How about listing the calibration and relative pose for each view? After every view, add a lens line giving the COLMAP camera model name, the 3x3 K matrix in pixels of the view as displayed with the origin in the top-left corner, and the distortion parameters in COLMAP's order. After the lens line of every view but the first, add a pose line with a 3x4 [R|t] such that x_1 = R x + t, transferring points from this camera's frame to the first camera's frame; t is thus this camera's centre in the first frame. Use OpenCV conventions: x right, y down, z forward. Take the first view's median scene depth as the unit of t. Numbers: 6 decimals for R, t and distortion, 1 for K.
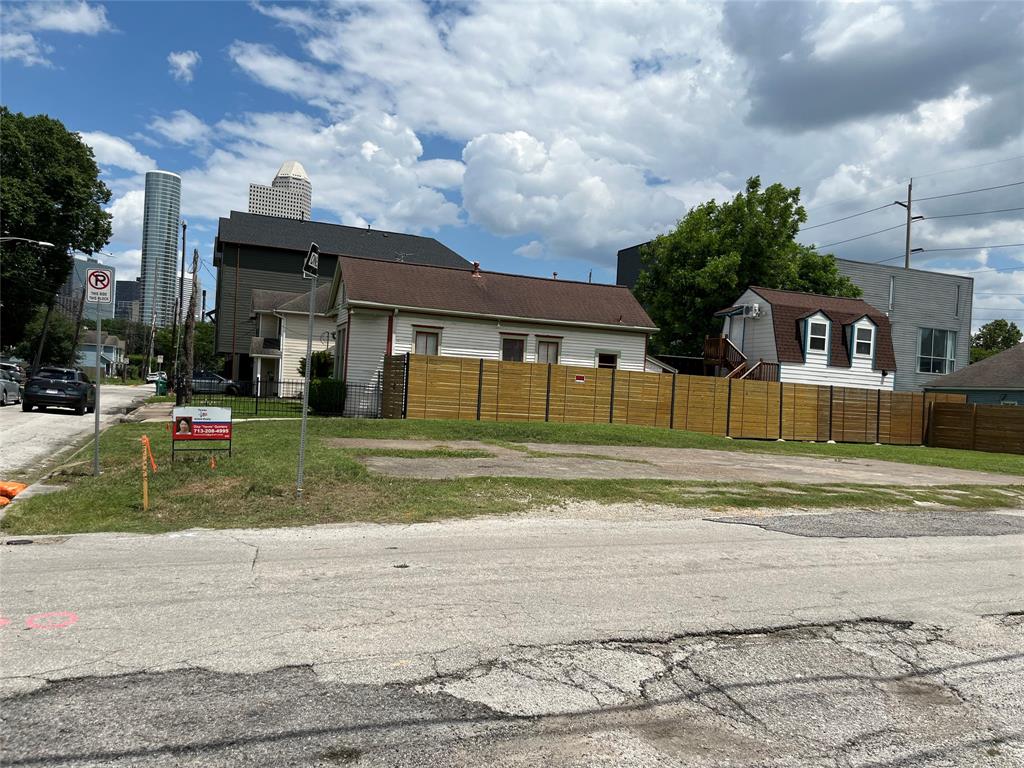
lens RADIAL K [[789.1, 0, 512.0], [0, 789.1, 384.0], [0, 0, 1]] dist [0.075553, -0.151254]
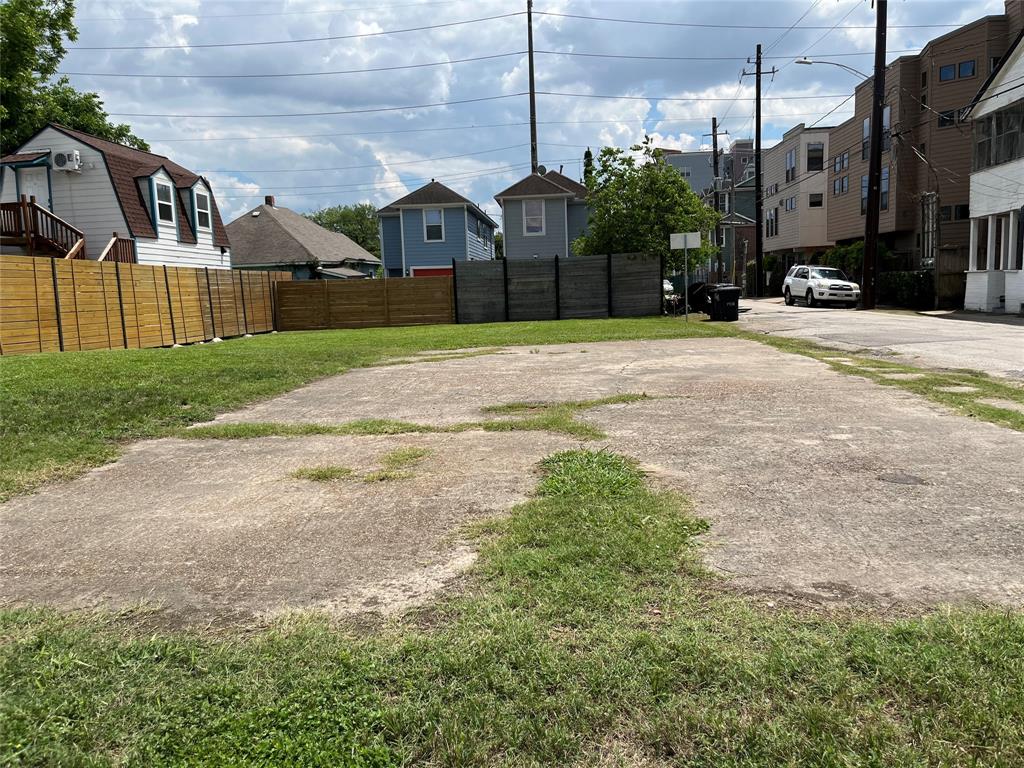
lens RADIAL K [[781.6, 0, 512.0], [0, 781.6, 384.0], [0, 0, 1]] dist [0.073008, -0.094689]
pose [[0.428391, -0.175868, 0.886313, -0.172629], [0.038054, 0.983518, 0.176762, -0.010749], [-0.902792, -0.041995, 0.428023, 0.374424]]
